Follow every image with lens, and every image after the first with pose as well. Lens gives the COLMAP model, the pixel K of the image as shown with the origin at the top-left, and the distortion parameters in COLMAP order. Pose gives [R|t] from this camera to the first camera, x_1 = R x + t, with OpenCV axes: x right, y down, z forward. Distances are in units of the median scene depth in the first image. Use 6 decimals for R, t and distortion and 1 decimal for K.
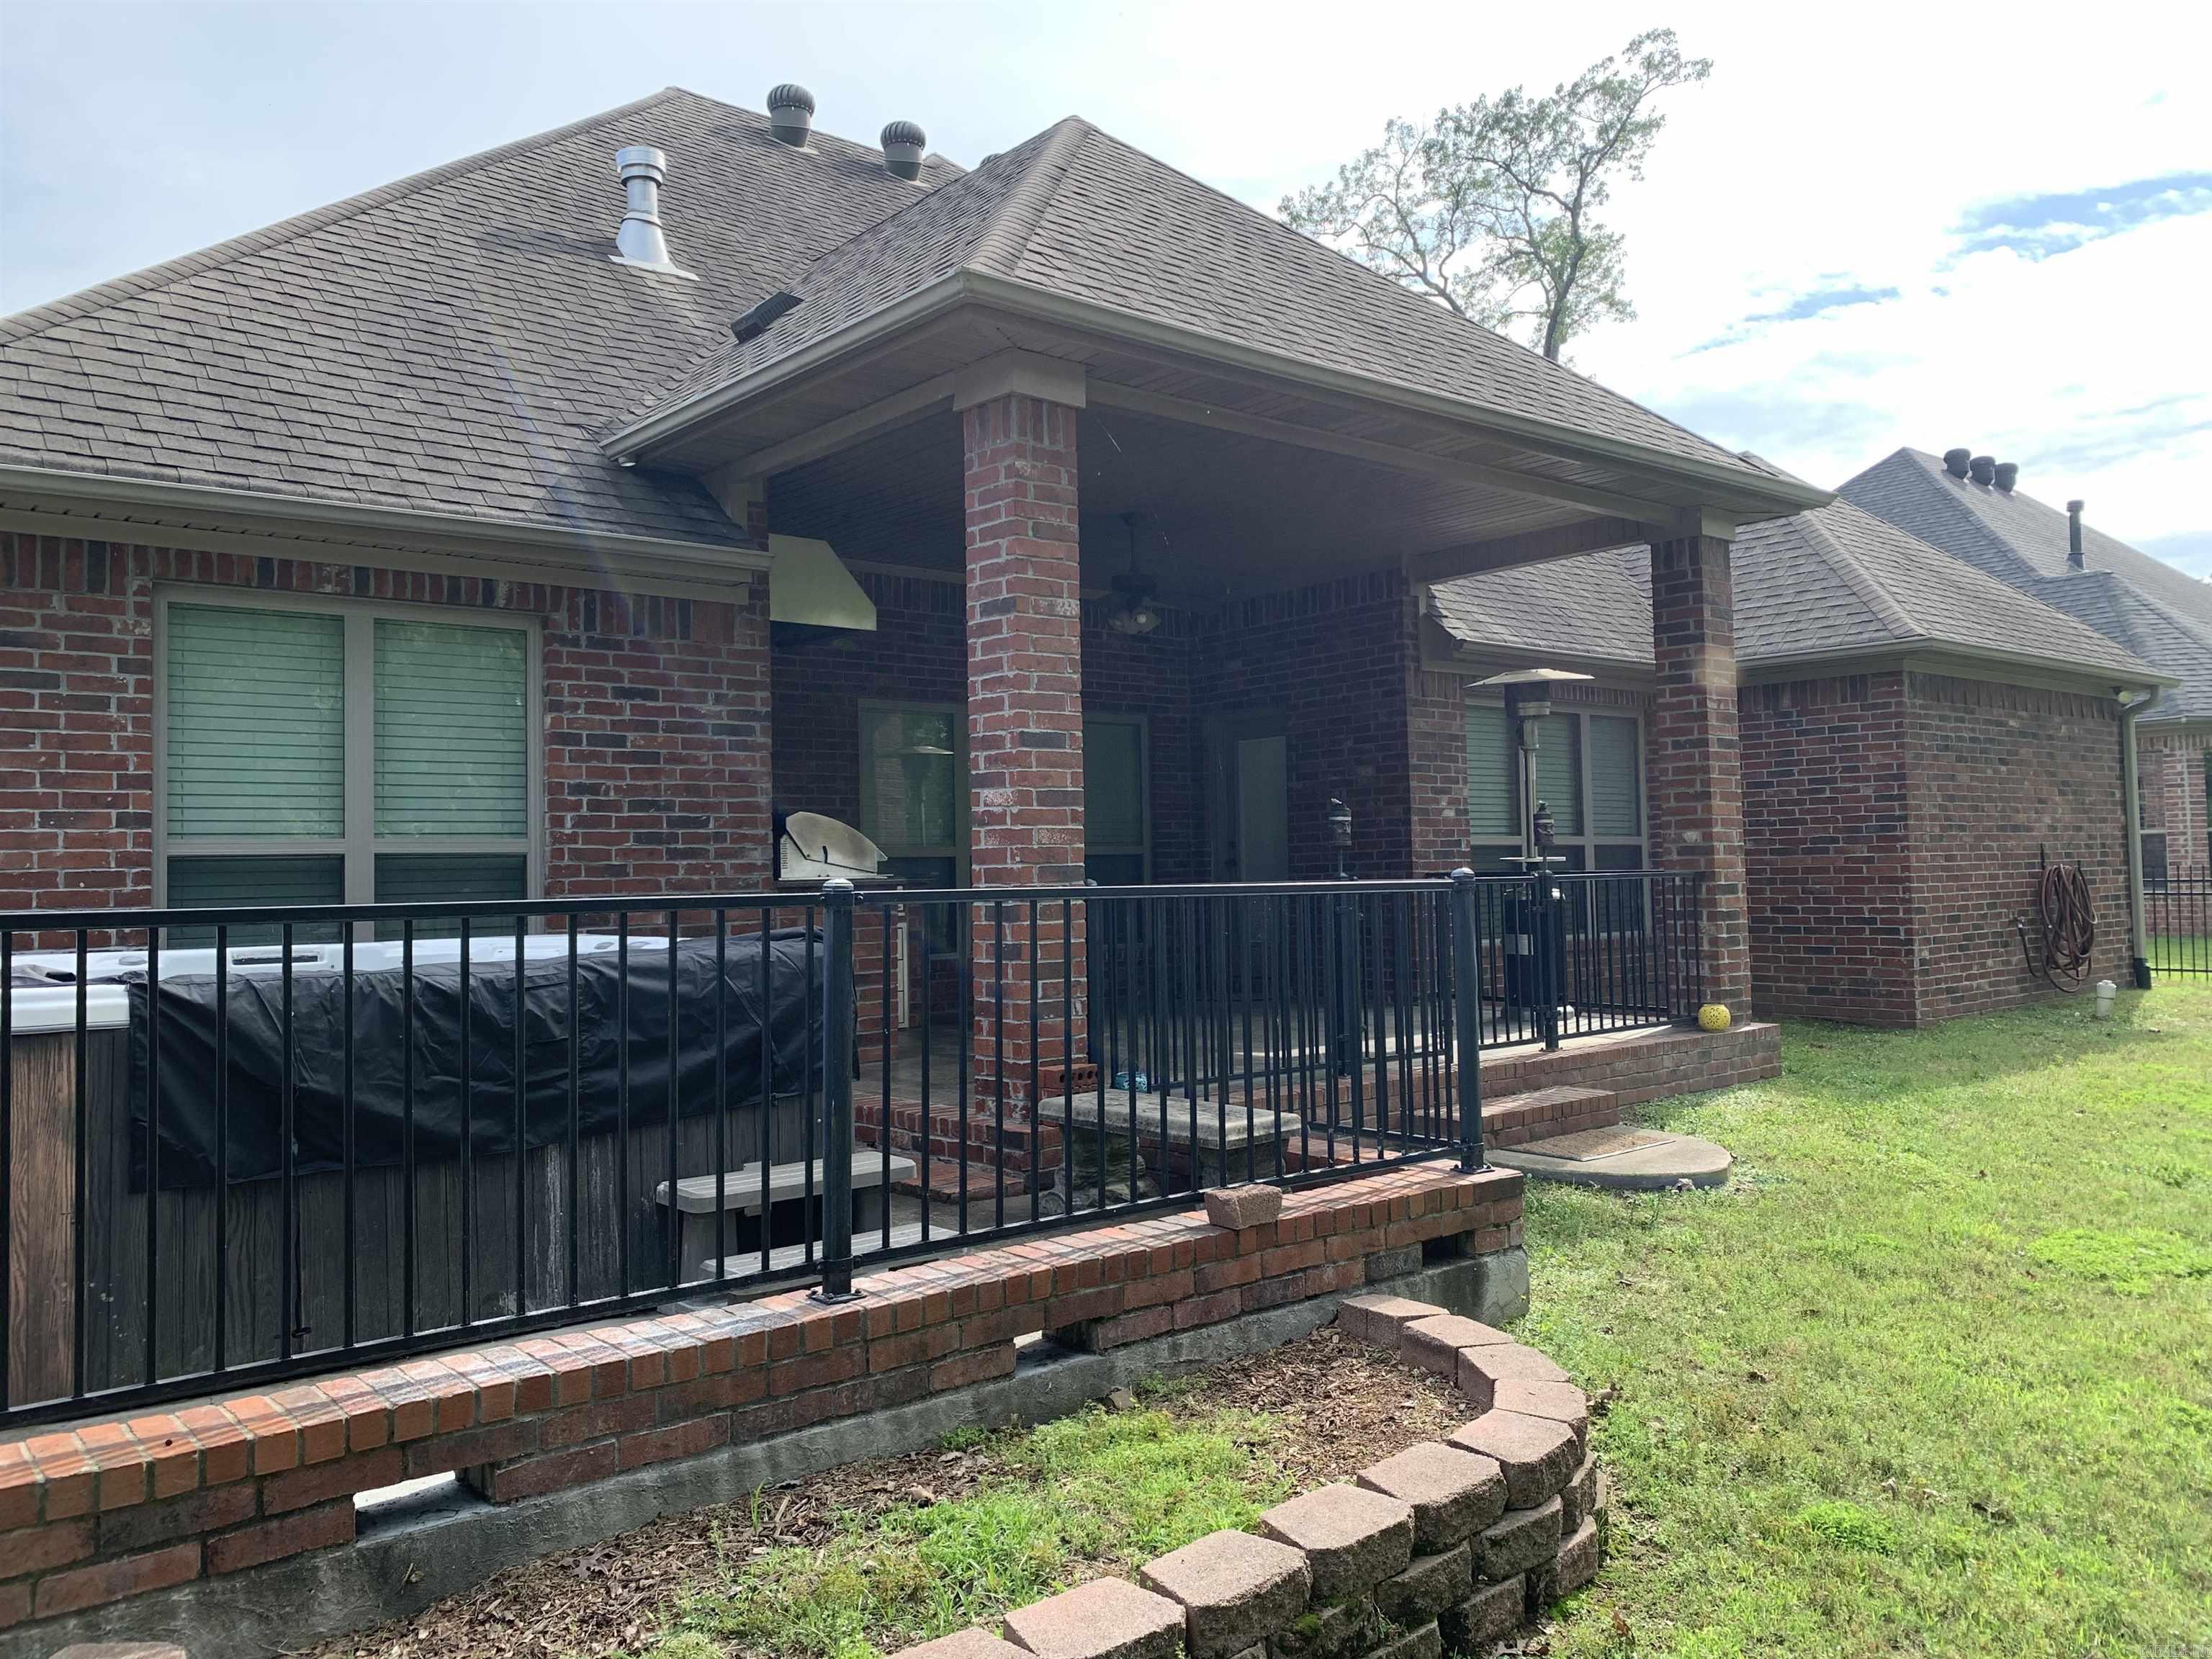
lens RADIAL K [[1677.2, 0, 1119.7], [0, 1677.2, 821.9], [0, 0, 1]] dist [0.053091, -0.089970]
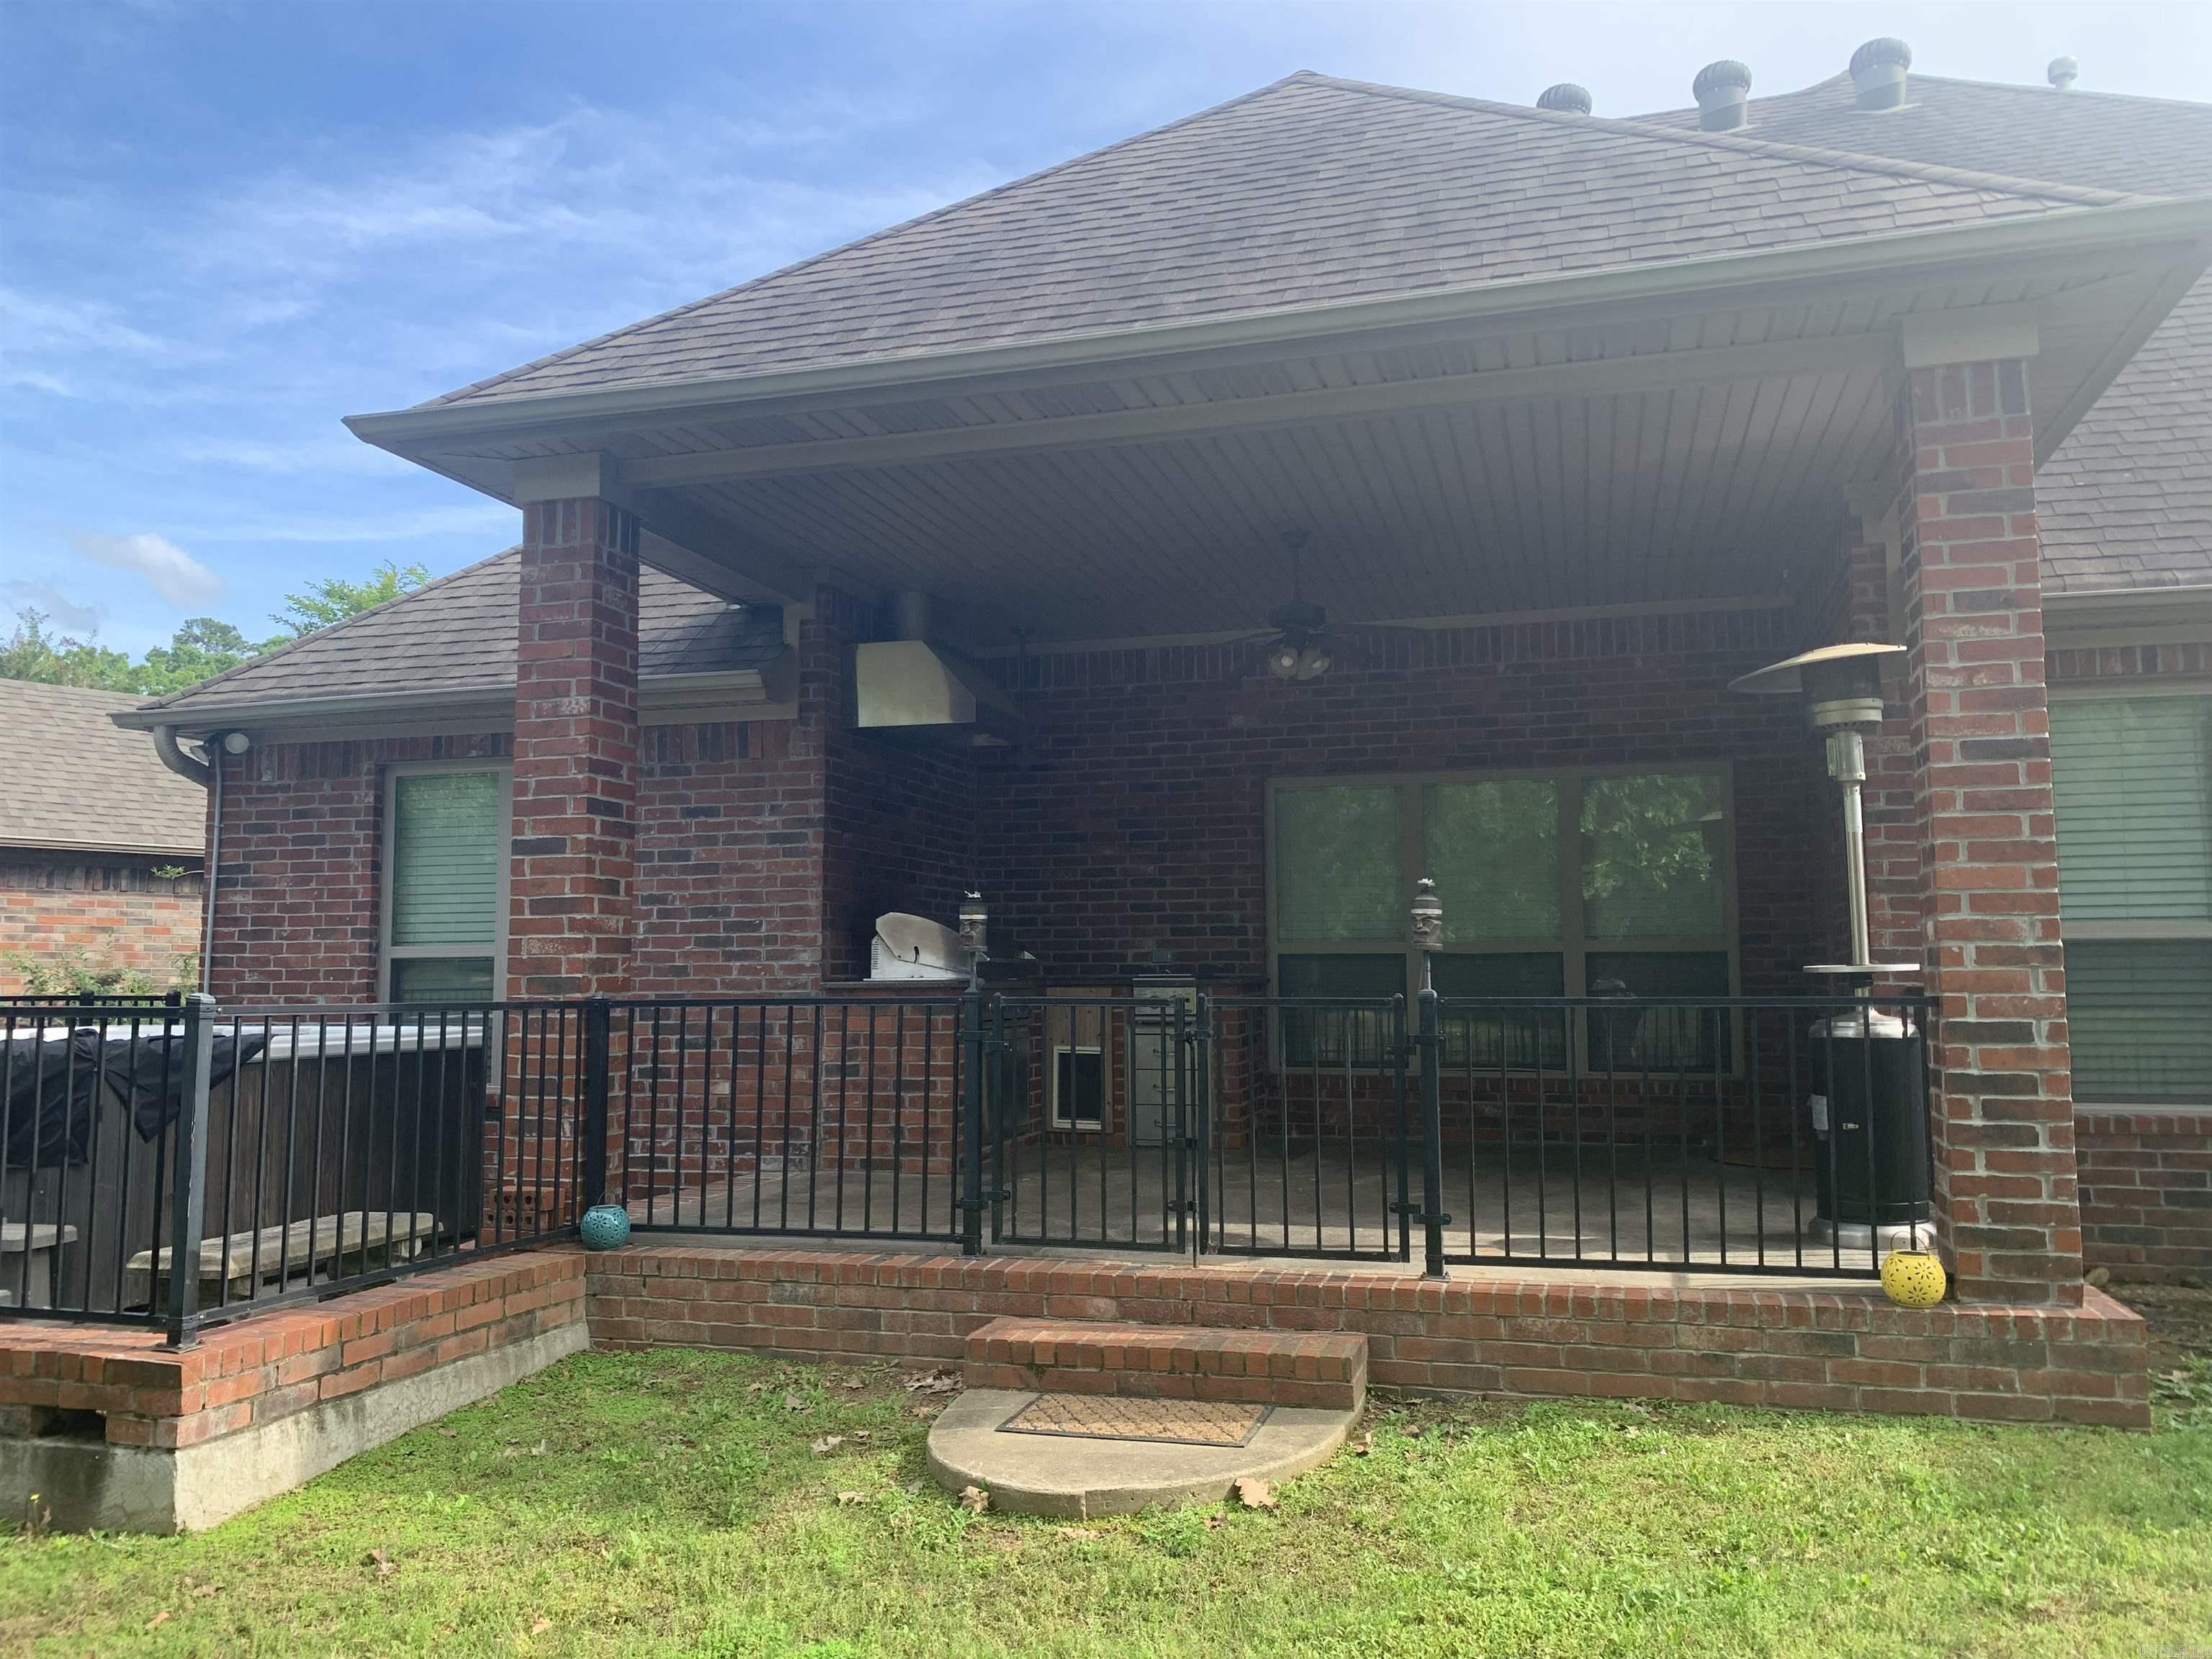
lens RADIAL K [[1677.2, 0, 1116.8], [0, 1677.2, 834.7], [0, 0, 1]] dist [0.053091, -0.089970]
pose [[0.561086, -0.053106, -0.826052, 0.789227], [0.021219, 0.998535, -0.049782, 0.000177], [0.827486, 0.010404, 0.561391, 0.604886]]
